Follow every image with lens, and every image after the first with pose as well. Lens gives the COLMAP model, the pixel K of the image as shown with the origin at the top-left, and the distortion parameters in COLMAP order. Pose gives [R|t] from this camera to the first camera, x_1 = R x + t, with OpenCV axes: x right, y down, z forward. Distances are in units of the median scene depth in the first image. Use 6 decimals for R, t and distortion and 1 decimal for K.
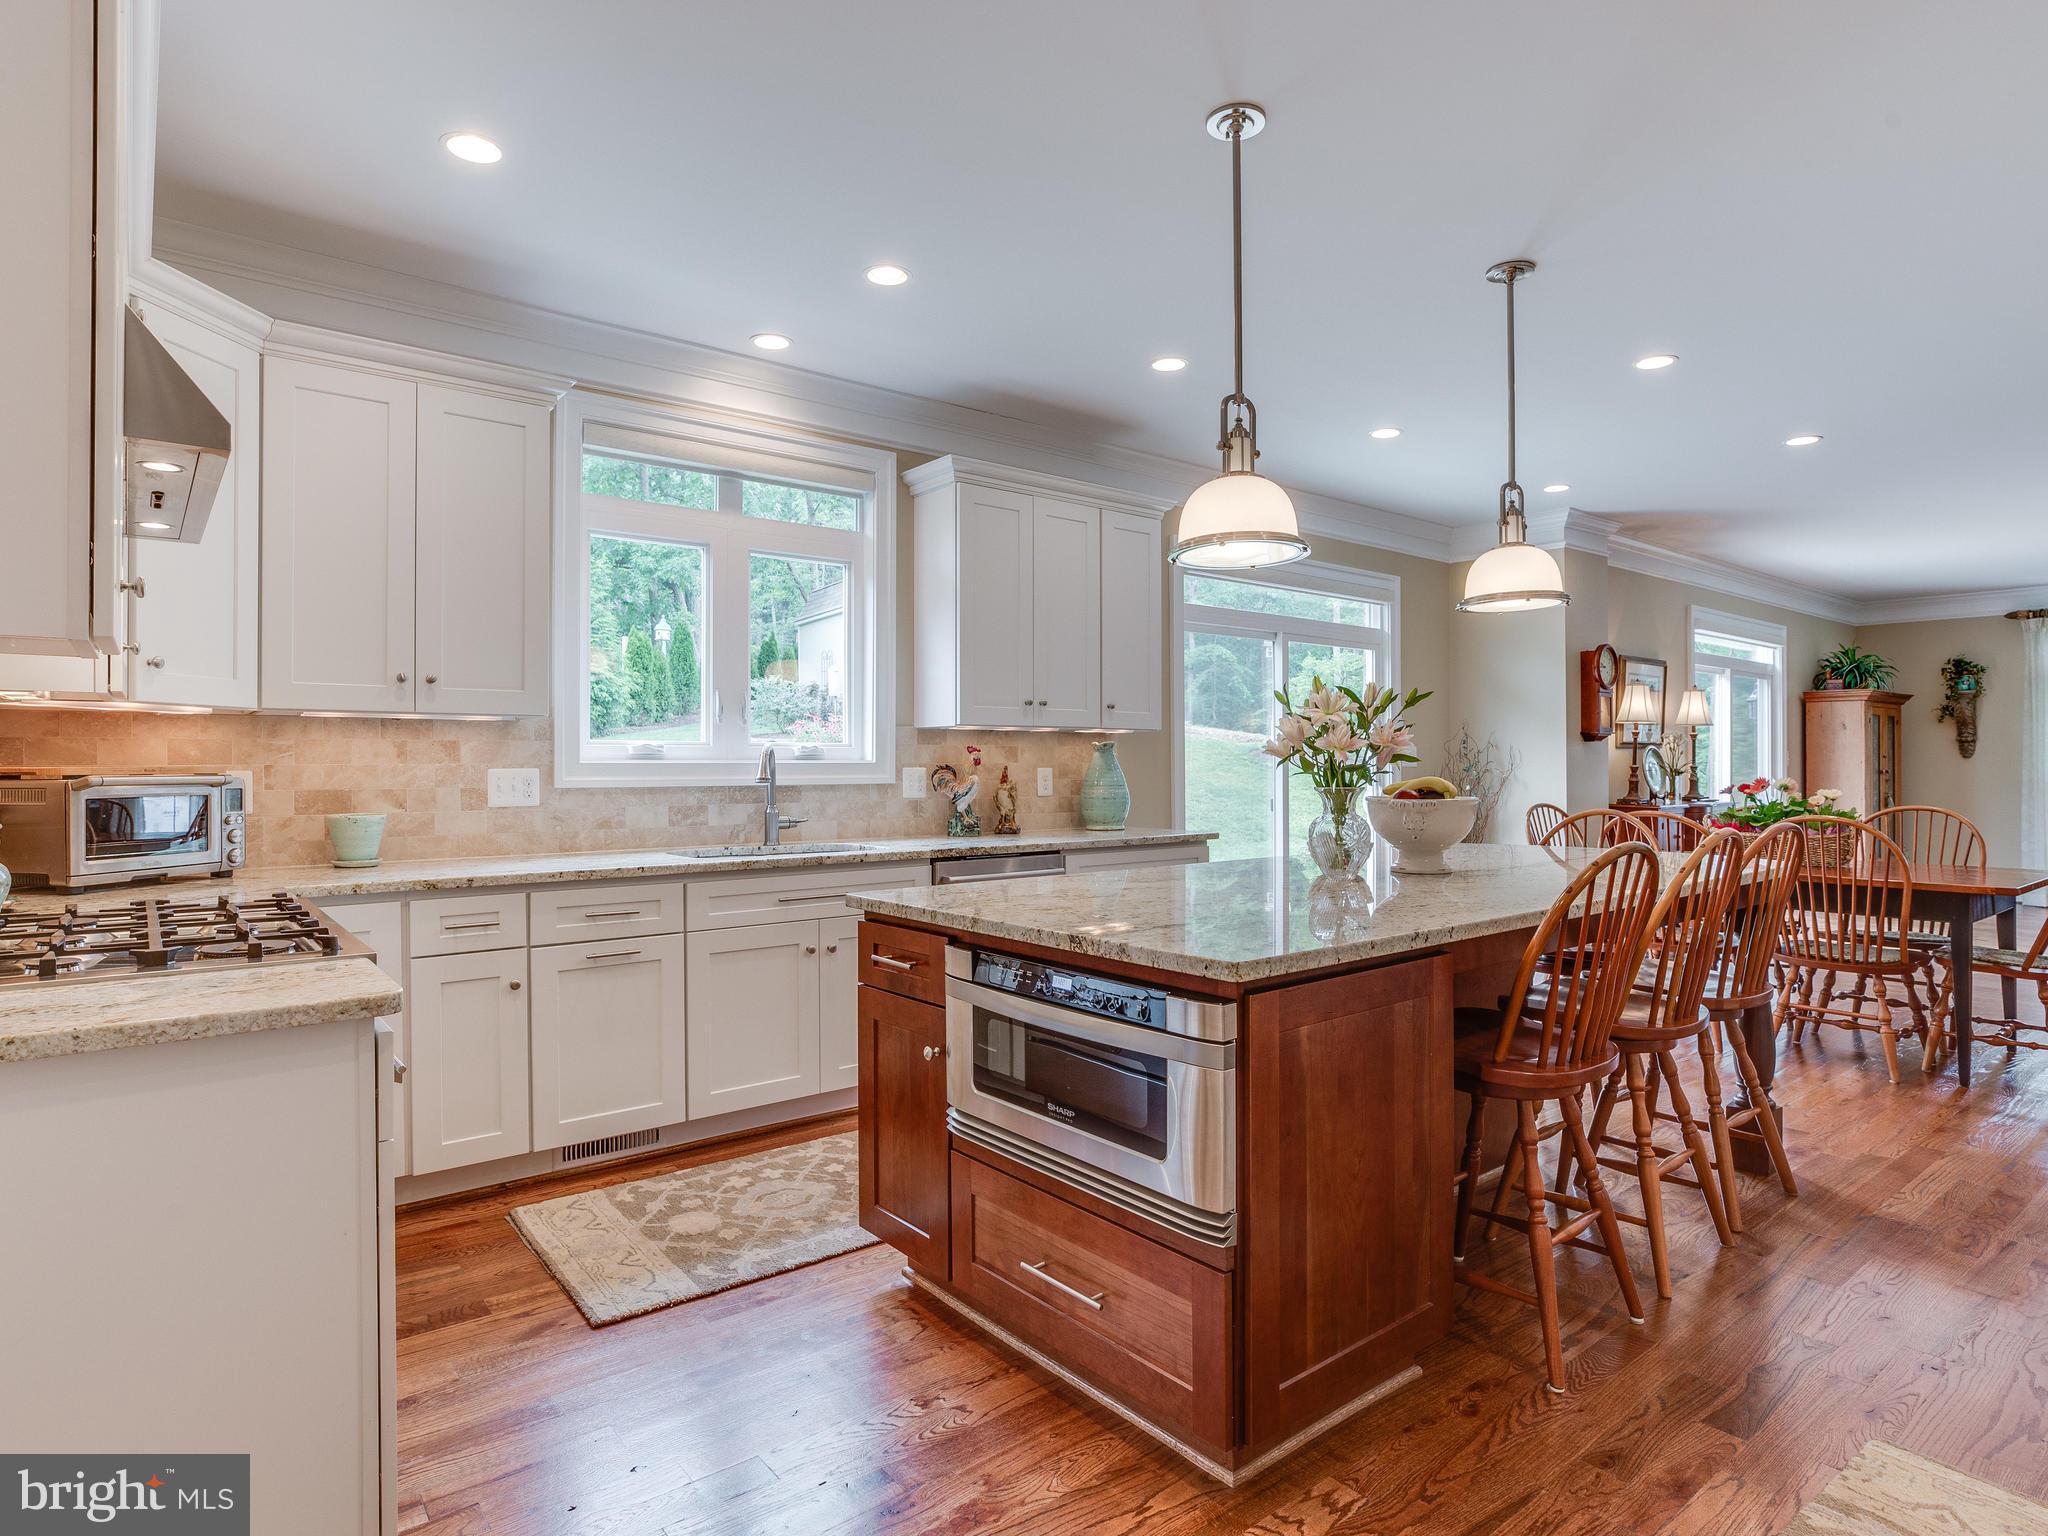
lens RADIAL K [[1114.9, 0, 1022.5], [0, 1114.9, 761.1], [0, 0, 1]] dist [-0.013273, 0.002968]
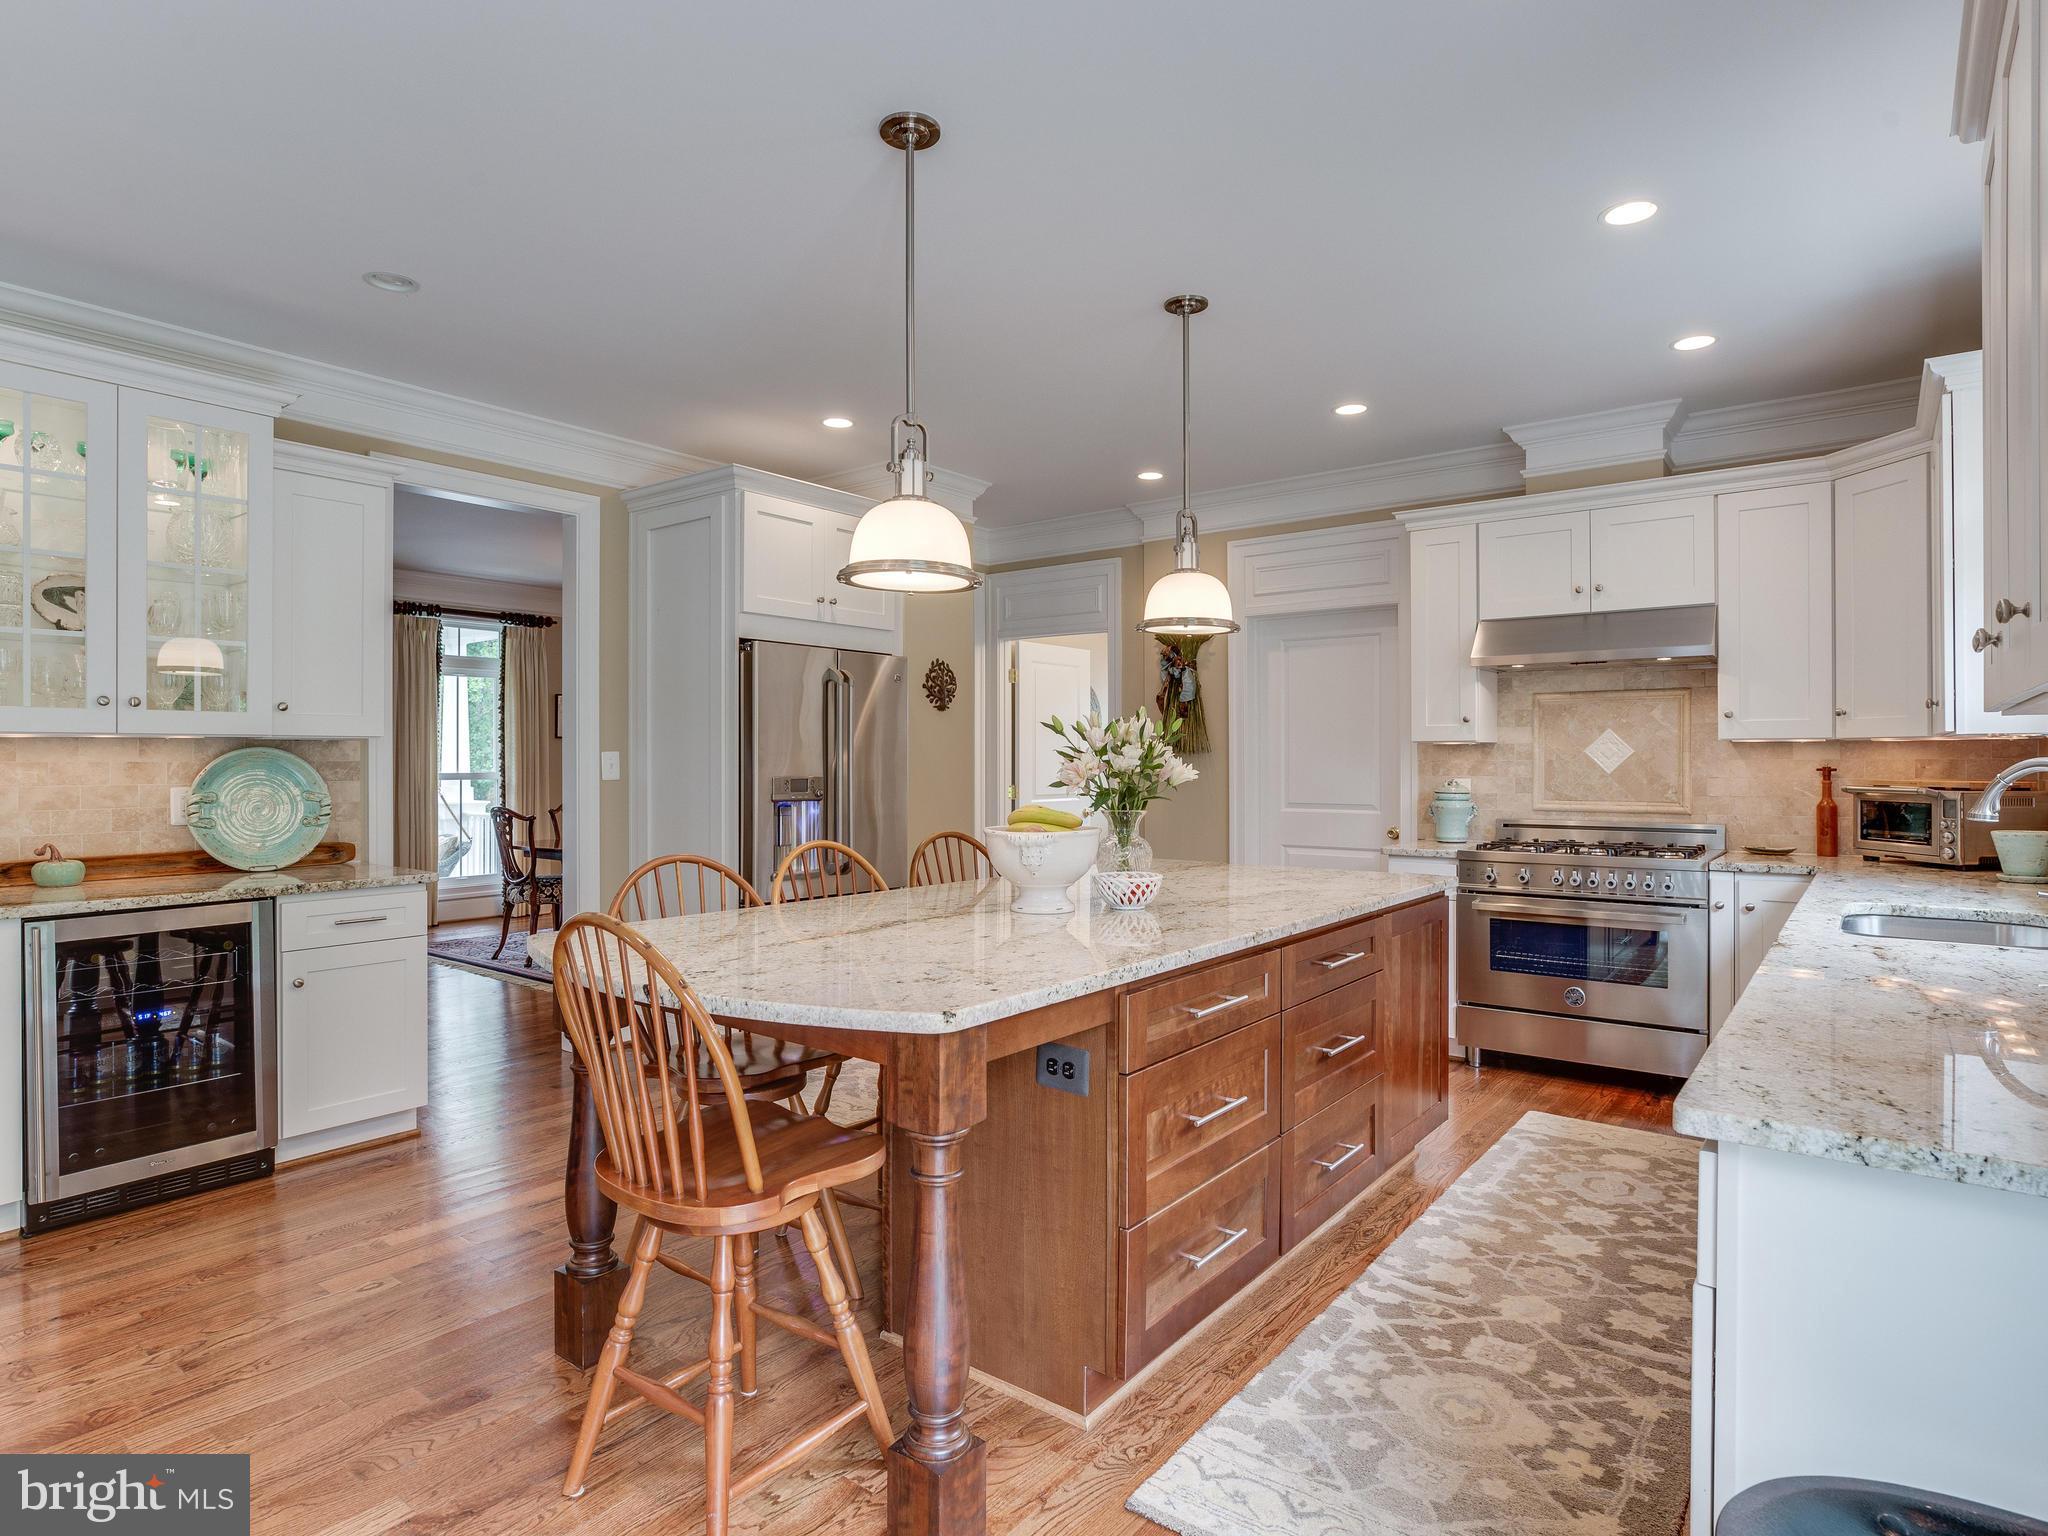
lens RADIAL K [[1114.9, 0, 1031.1], [0, 1114.9, 763.0], [0, 0, 1]] dist [-0.013273, 0.002968]
pose [[-0.969749, -0.005683, -0.244039, 0.449649], [-0.008132, 0.999926, 0.009029, -0.014040], [0.243970, 0.010740, -0.969723, 1.455205]]
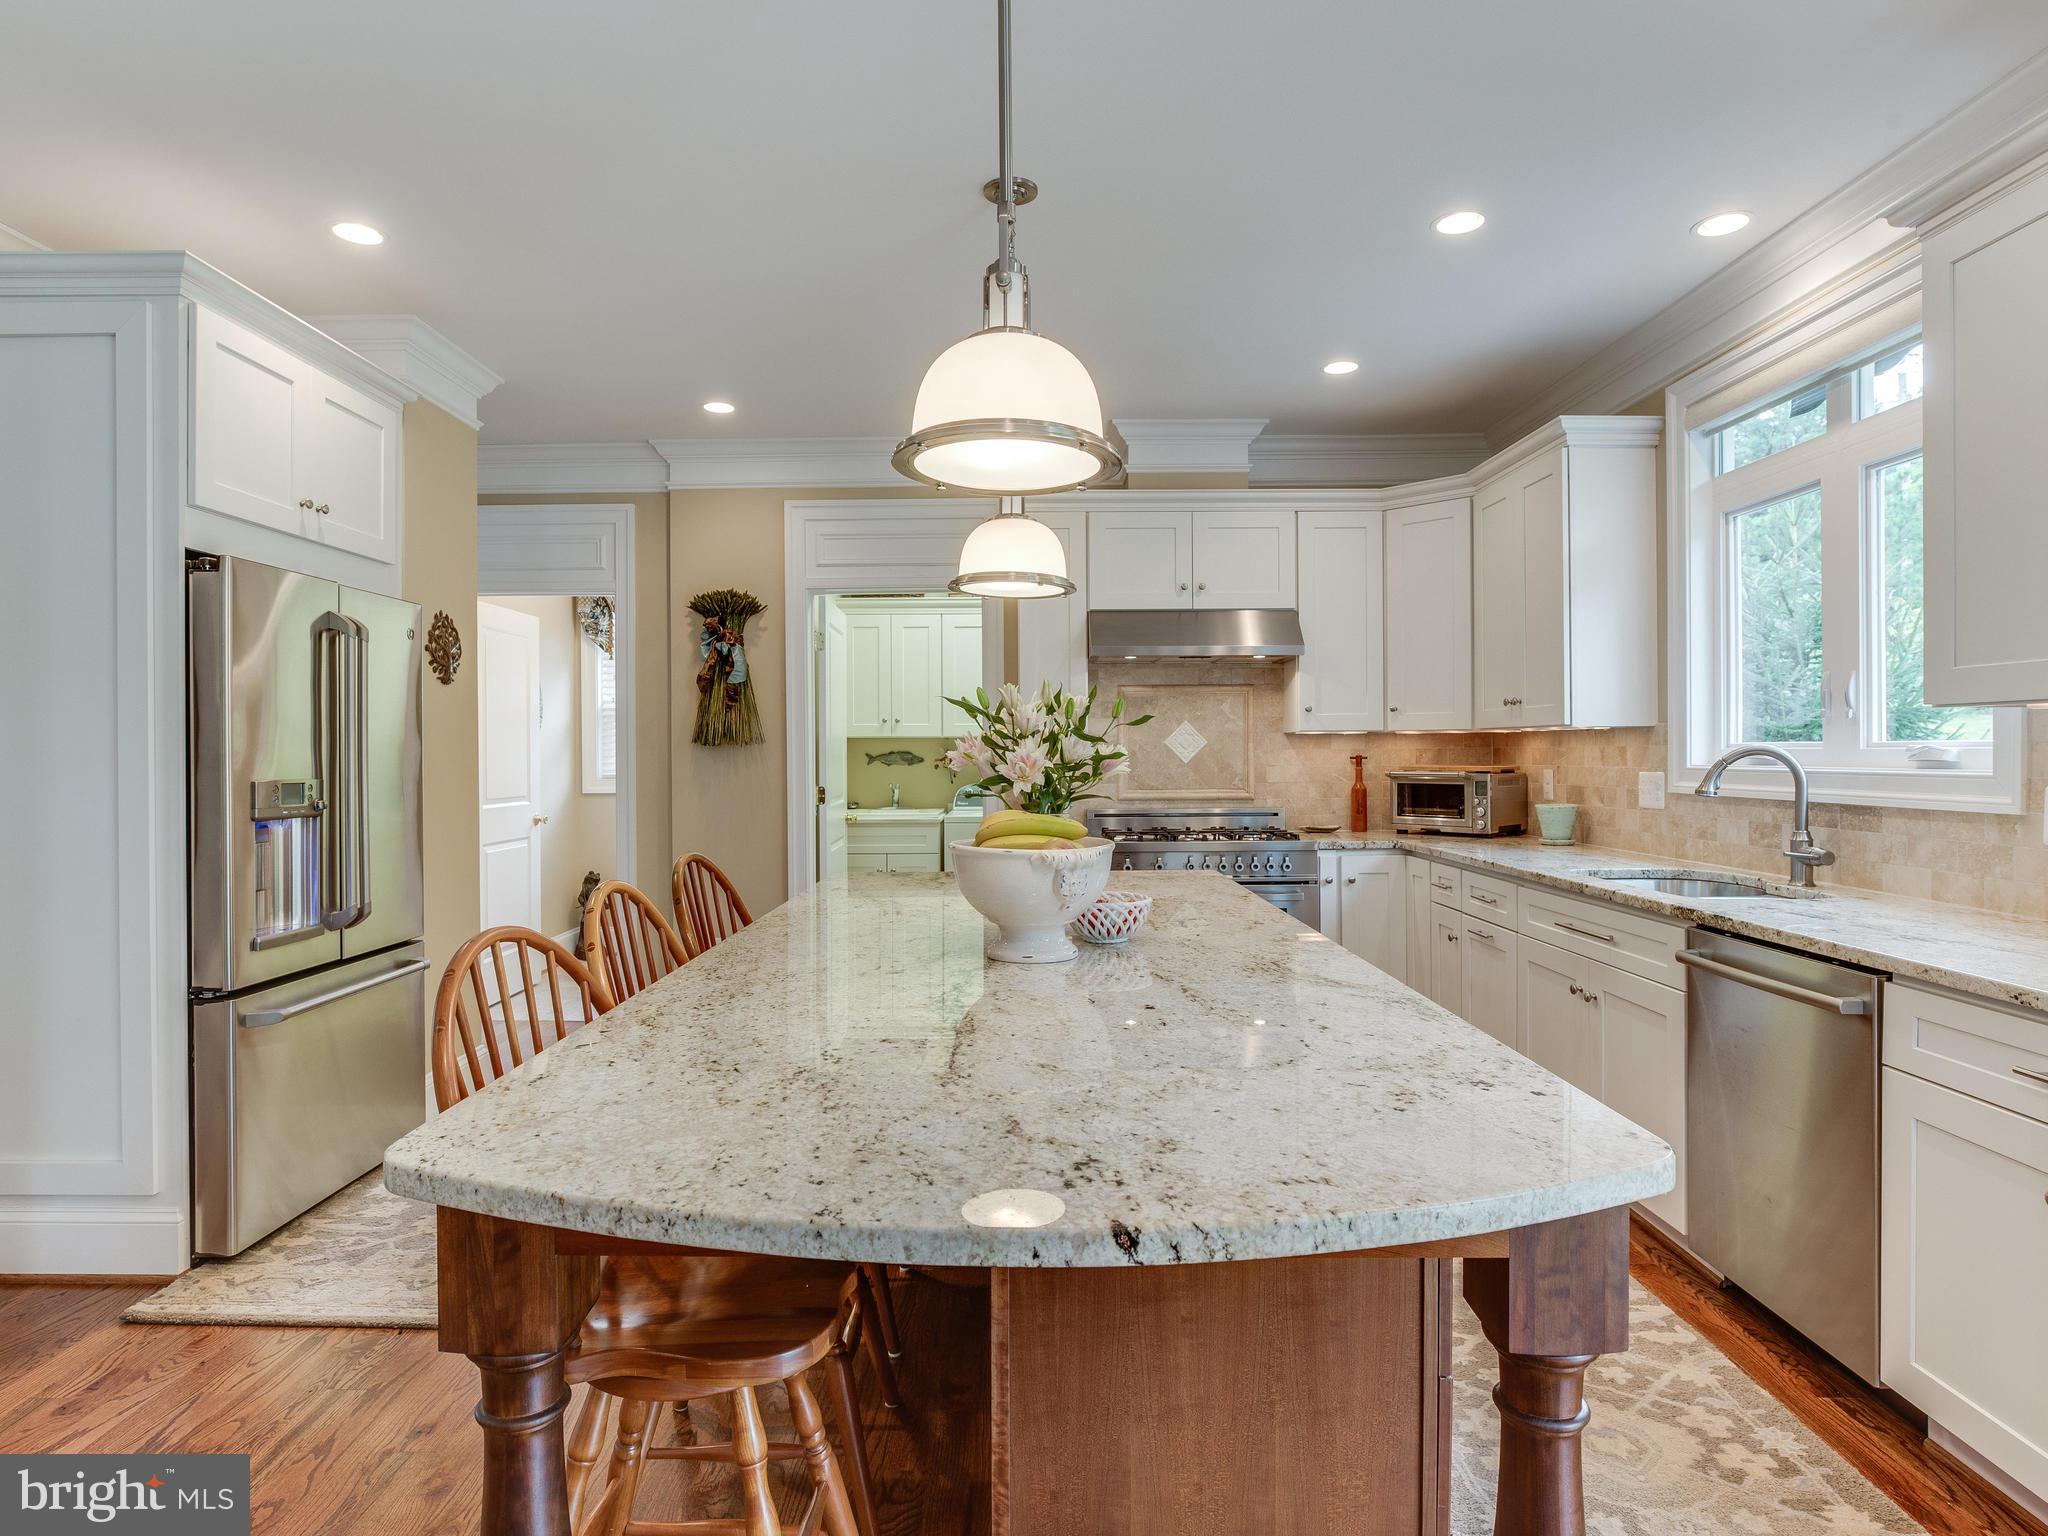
lens RADIAL K [[1114.9, 0, 1018.3], [0, 1114.9, 759.2], [0, 0, 1]] dist [-0.013273, 0.002968]
pose [[-0.626734, 0.001608, -0.779232, 0.672172], [-0.005210, 0.999967, 0.006254, -0.008134], [0.779216, 0.007980, -0.626705, 1.087768]]
